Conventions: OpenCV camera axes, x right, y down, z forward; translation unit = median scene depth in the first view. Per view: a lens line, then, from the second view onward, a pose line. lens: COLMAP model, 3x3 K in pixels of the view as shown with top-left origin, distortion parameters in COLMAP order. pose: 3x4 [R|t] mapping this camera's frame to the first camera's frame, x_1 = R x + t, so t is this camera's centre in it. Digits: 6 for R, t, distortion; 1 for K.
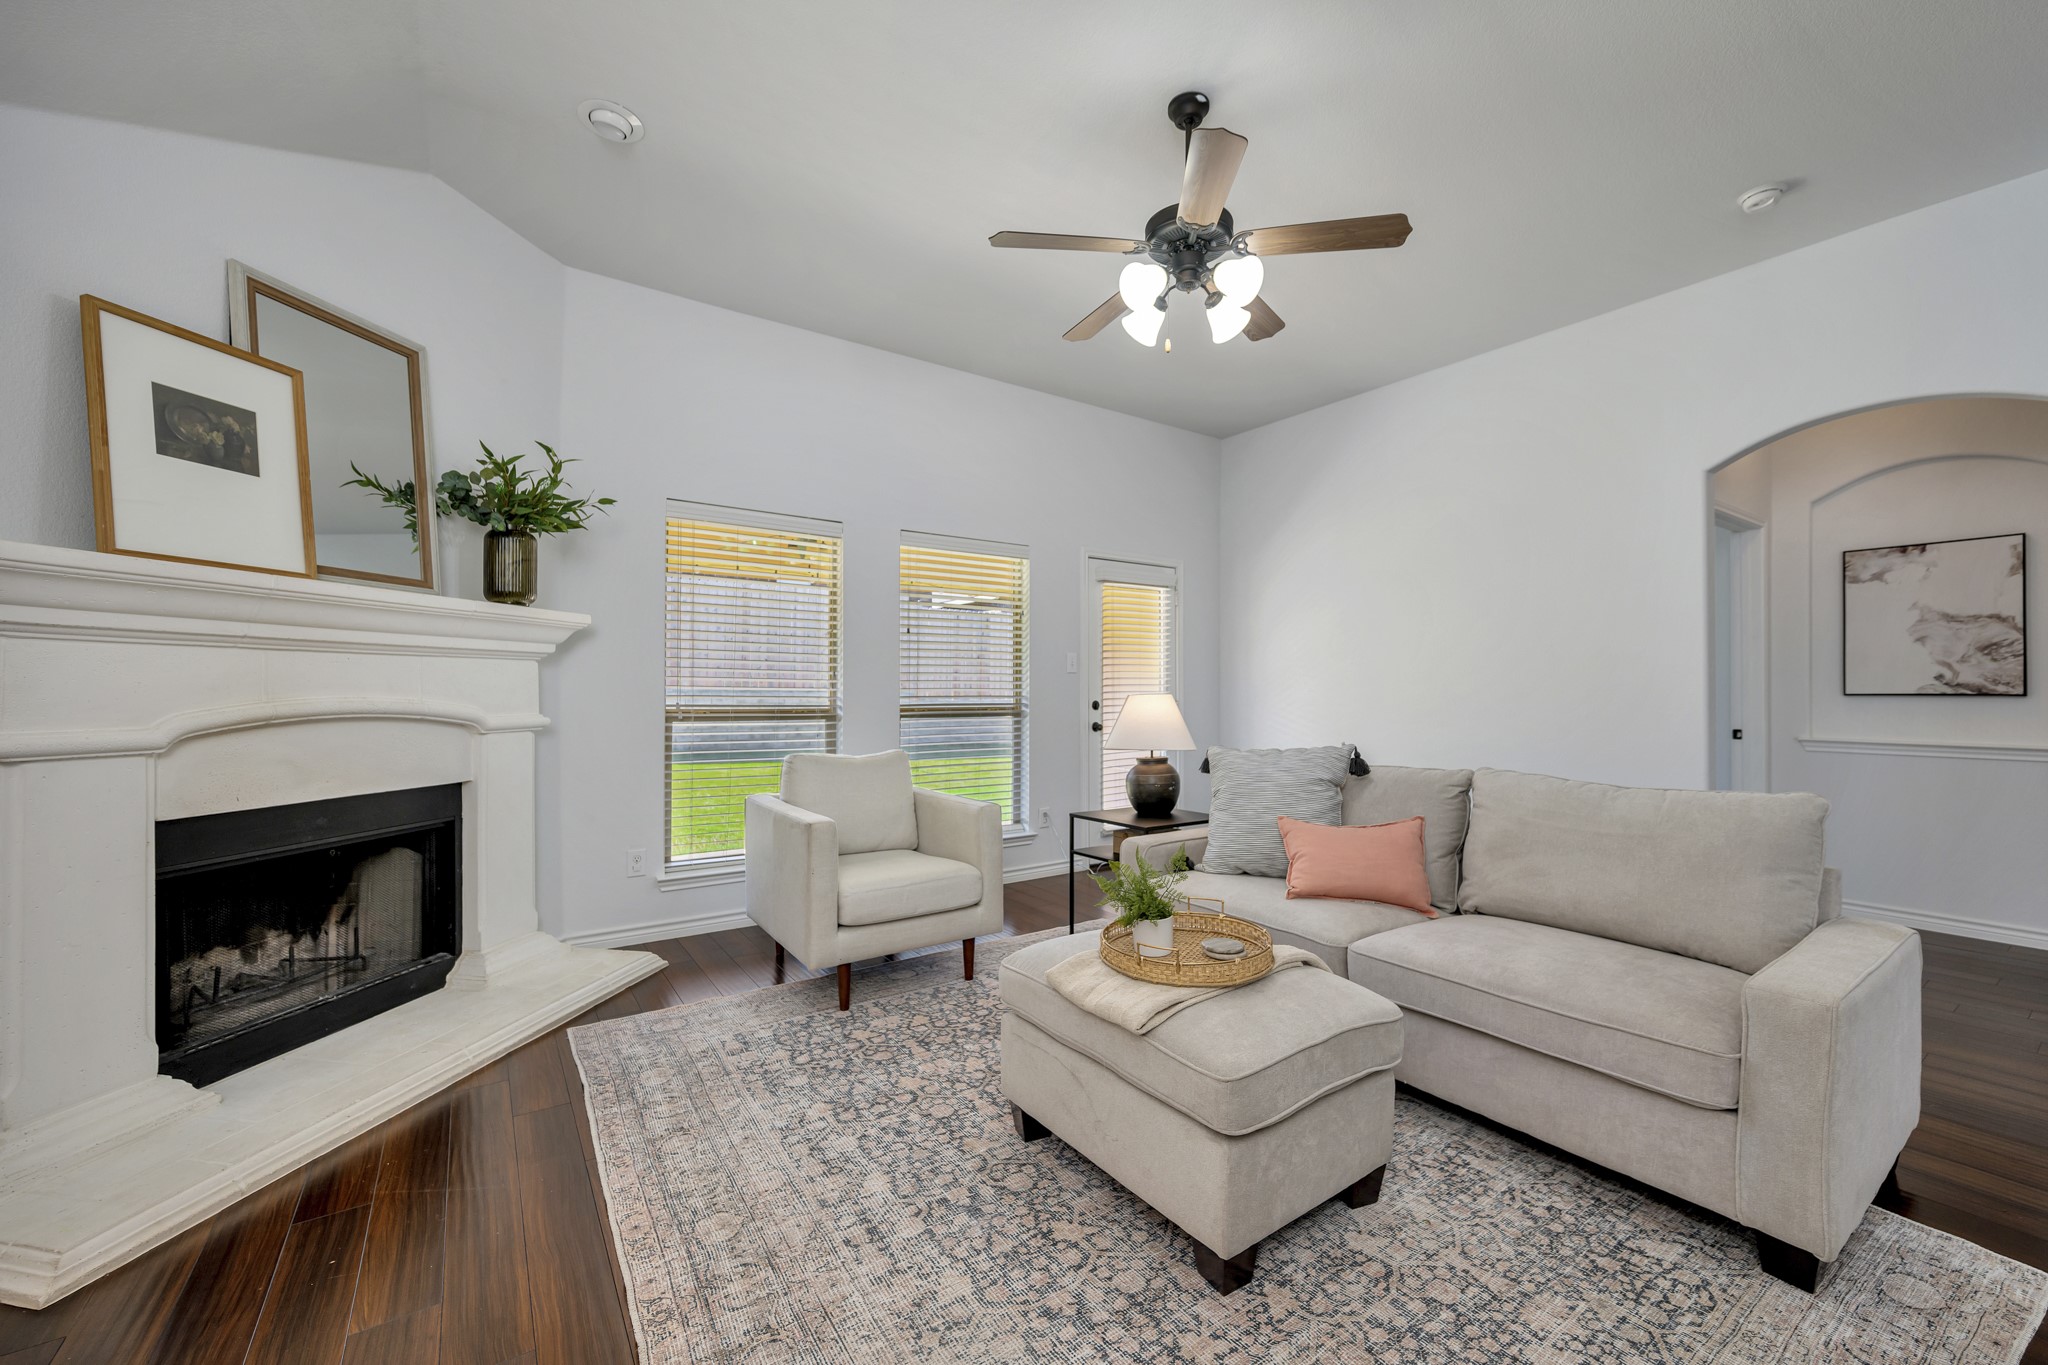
lens RADIAL K [[814.1, 0, 1027.7], [0, 814.1, 682.8], [0, 0, 1]] dist [-0.002884, 0.000532]
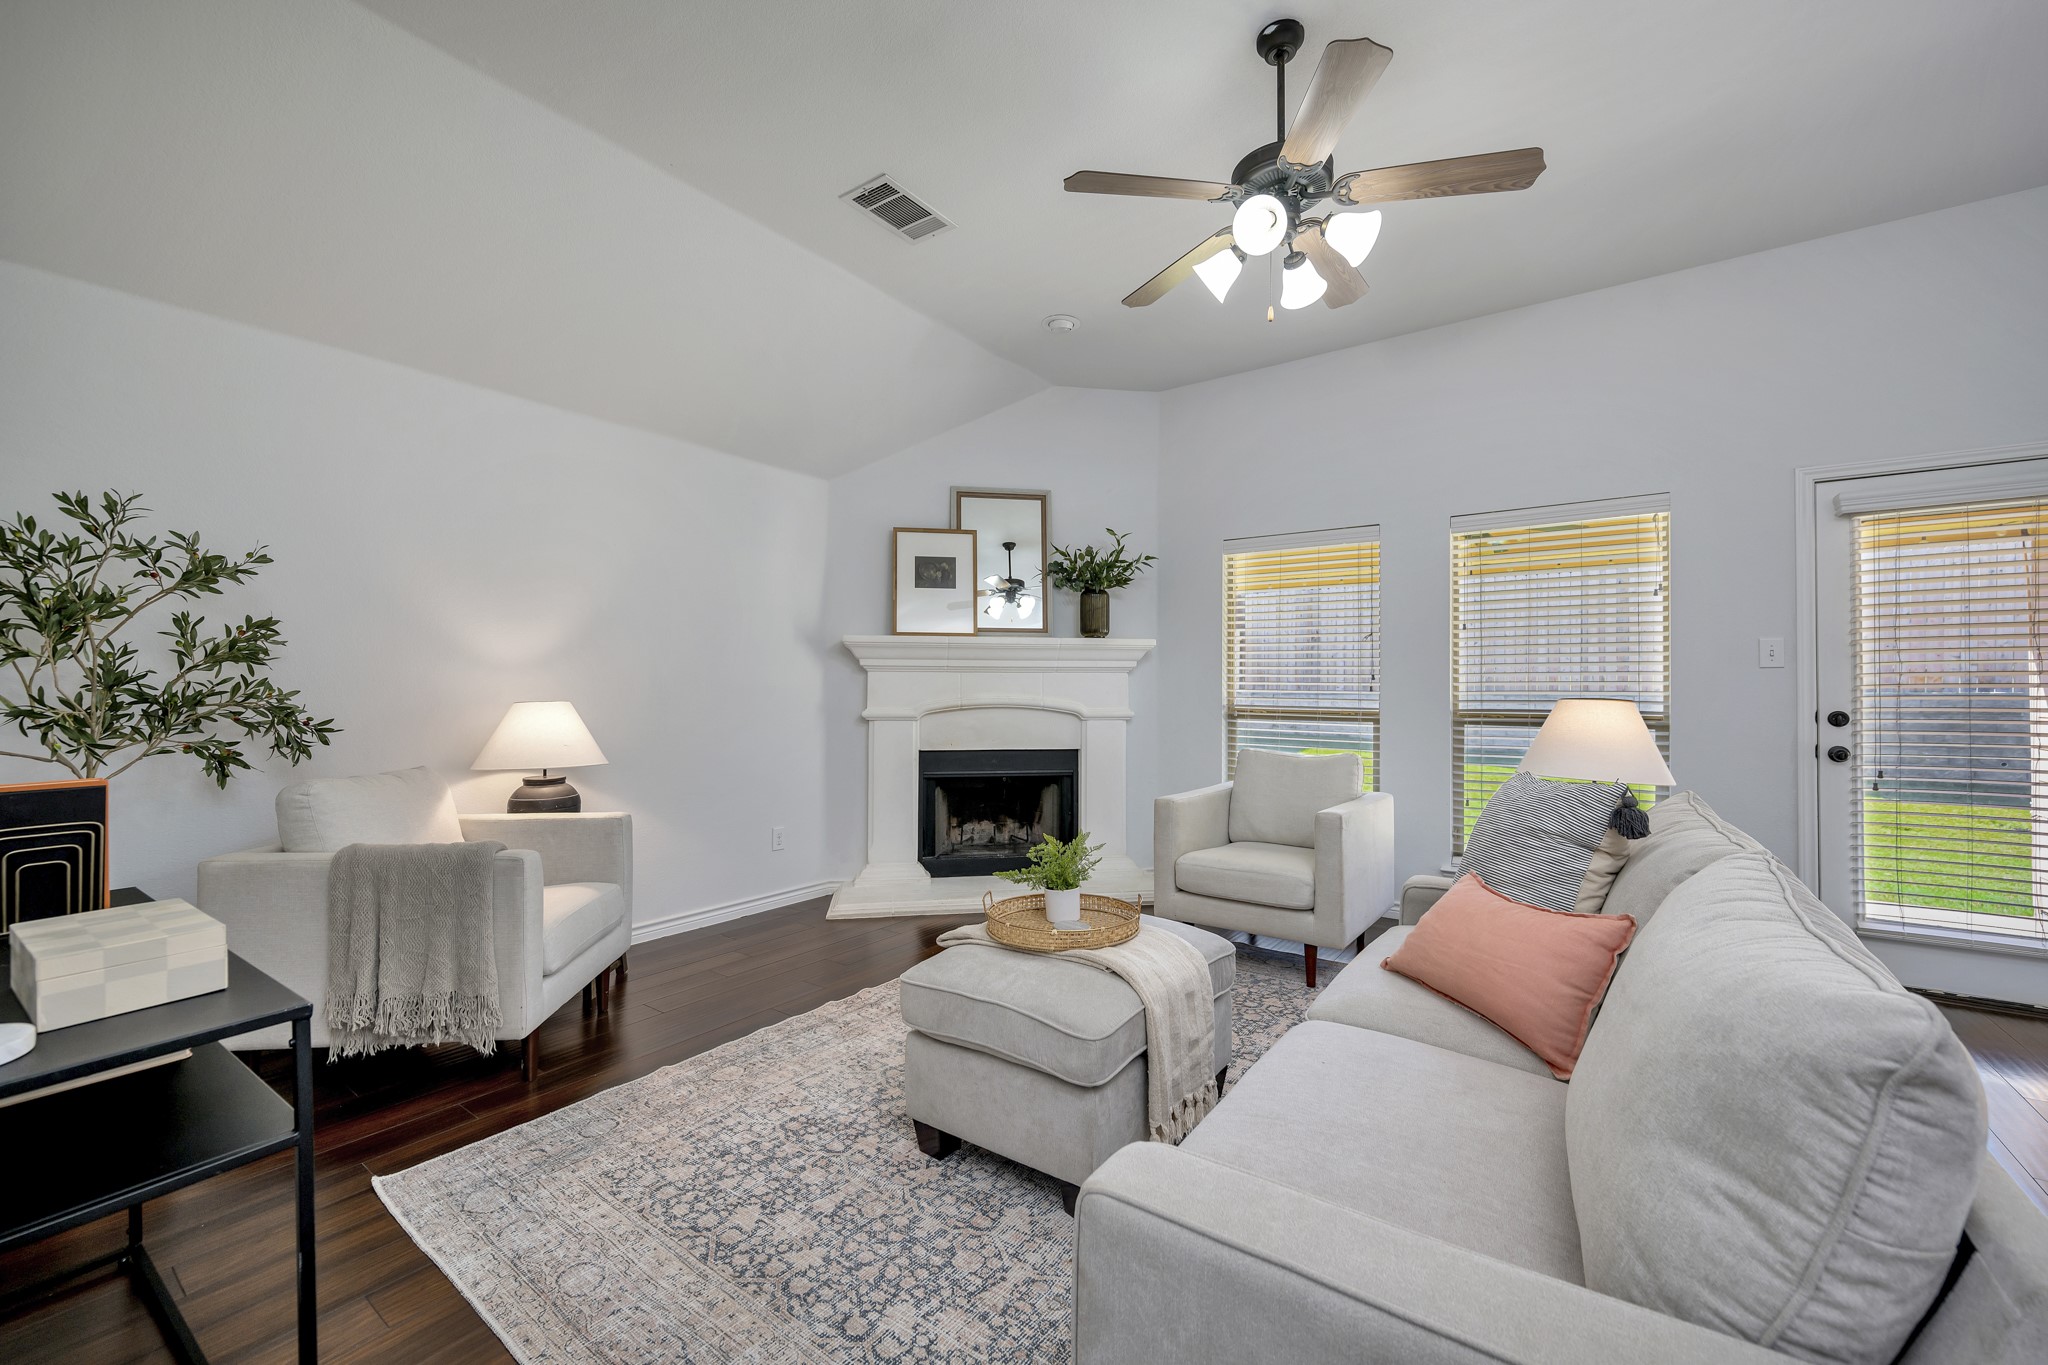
lens RADIAL K [[814.1, 0, 1031.1], [0, 814.1, 690.1], [0, 0, 1]] dist [-0.002884, 0.000532]
pose [[0.326570, -0.001554, -0.945172, 0.834104], [0.006710, 0.999977, 0.000674, 0.002380], [0.945149, -0.006562, 0.326573, 0.398670]]
